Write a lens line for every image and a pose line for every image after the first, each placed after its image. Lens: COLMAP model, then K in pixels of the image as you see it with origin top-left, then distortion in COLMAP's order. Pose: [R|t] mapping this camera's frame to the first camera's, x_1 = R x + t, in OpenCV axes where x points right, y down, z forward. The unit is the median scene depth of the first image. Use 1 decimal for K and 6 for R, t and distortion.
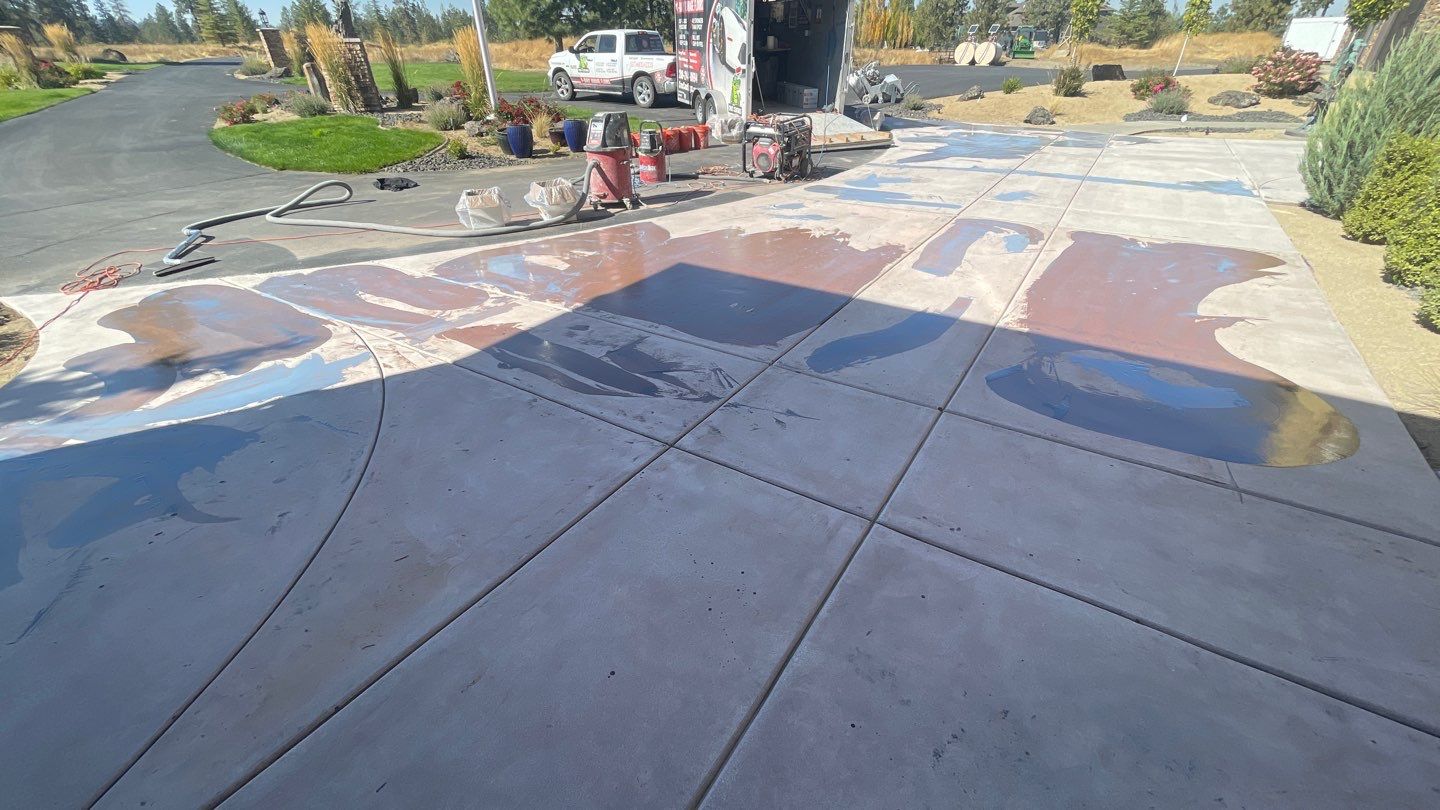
lens RADIAL K [[582.1, 0, 724.5], [0, 582.1, 403.9], [0, 0, 1]] dist [-0.000054, 0.000100]
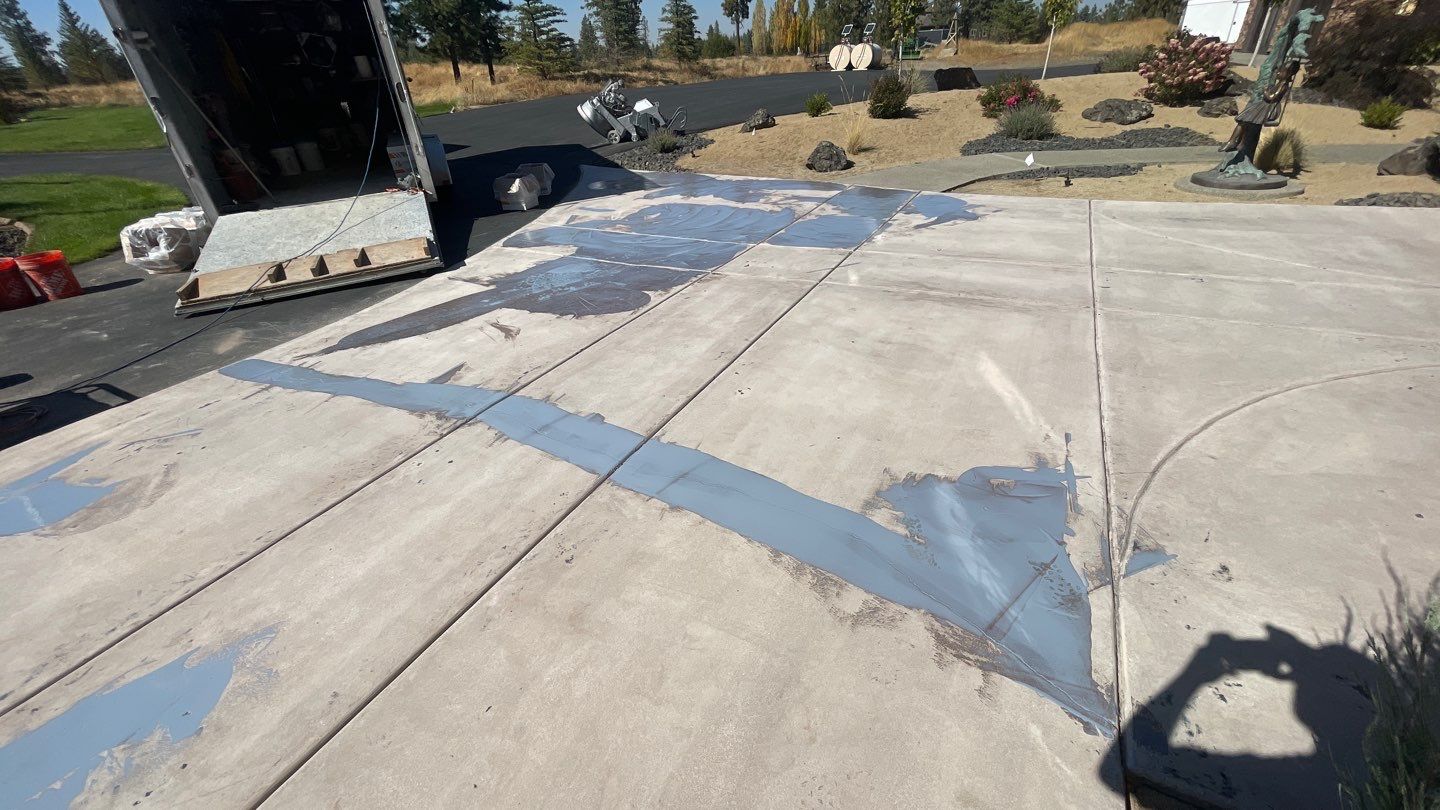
lens RADIAL K [[578.9, 0, 723.8], [0, 578.9, 406.7], [0, 0, 1]] dist [-0.012334, 0.008524]
pose [[0.994375, -0.087506, 0.059668, 0.388706], [0.087920, 0.996118, -0.004331, -0.243164], [-0.059057, 0.009552, 0.998209, 0.398926]]
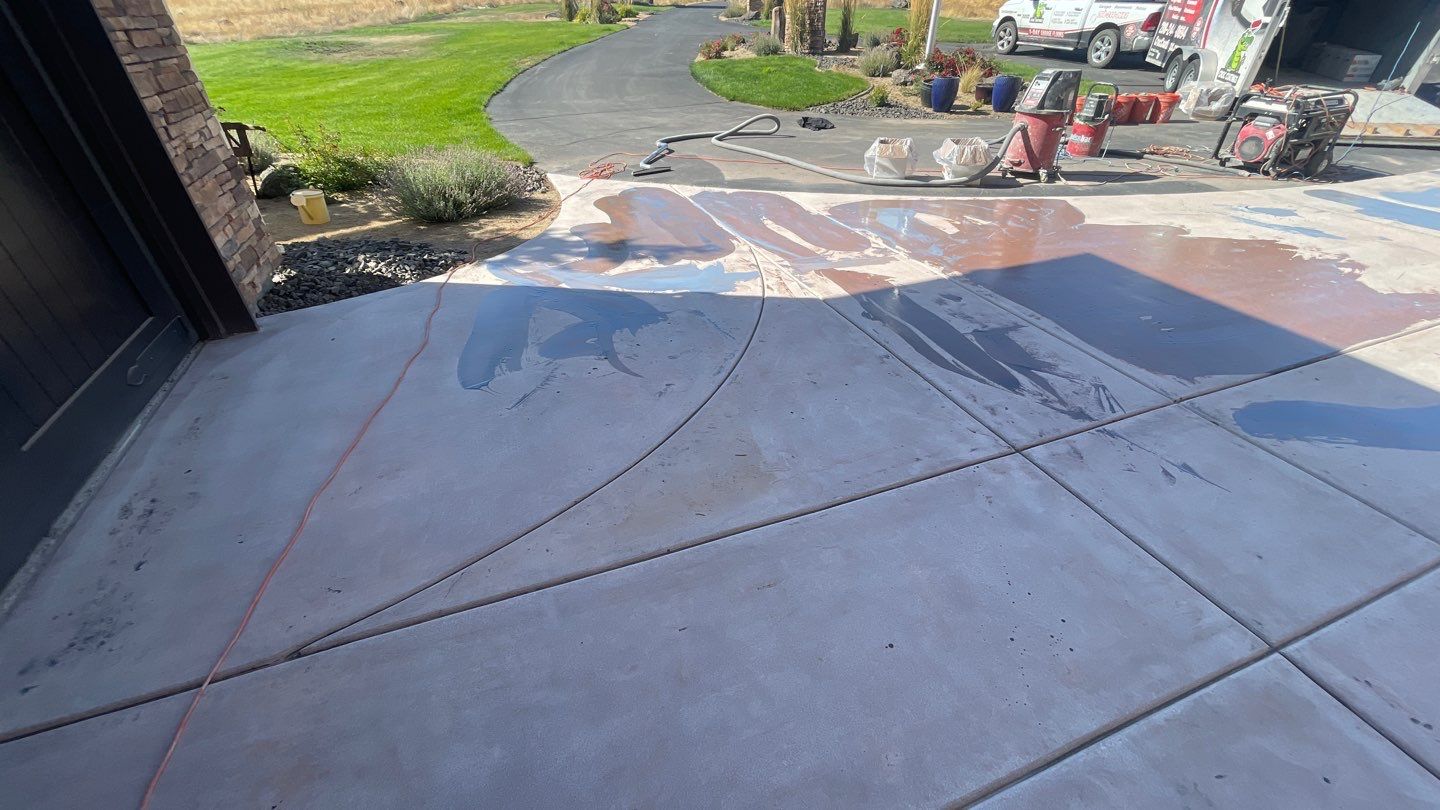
lens RADIAL K [[582.1, 0, 724.5], [0, 582.1, 403.9], [0, 0, 1]] dist [-0.000054, 0.000100]
pose [[0.813556, 0.338163, -0.473046, -0.012097], [-0.307196, 0.940669, 0.144126, 0.002691], [0.493718, 0.028063, 0.869169, -0.001188]]
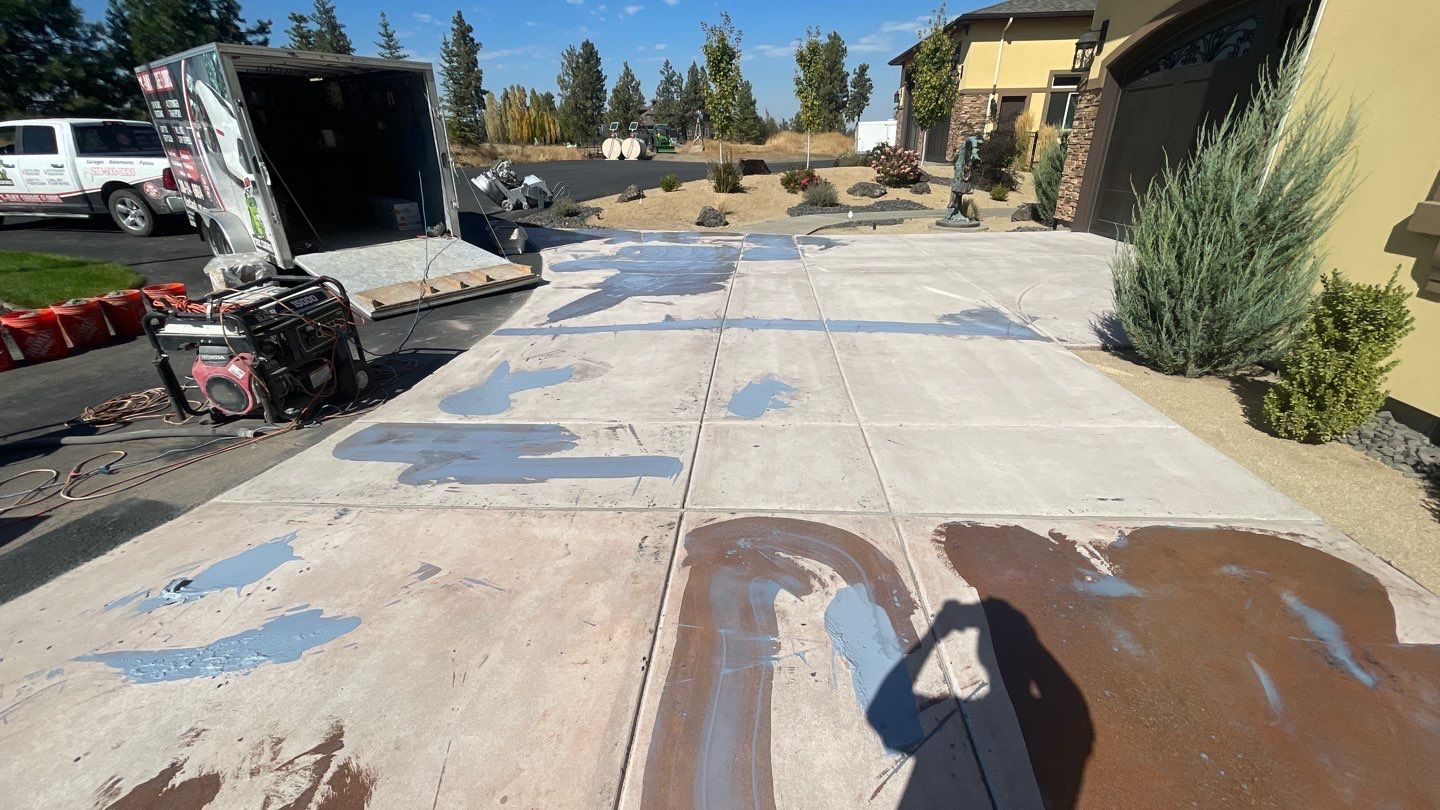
lens RADIAL K [[584.3, 0, 725.2], [0, 584.3, 401.1], [0, 0, 1]] dist [-0.000542, -0.000323]
pose [[0.870174, -0.200053, 0.450307, 0.115559], [0.258292, 0.963447, -0.071105, -0.169354], [-0.419622, 0.178184, 0.890038, 0.272783]]
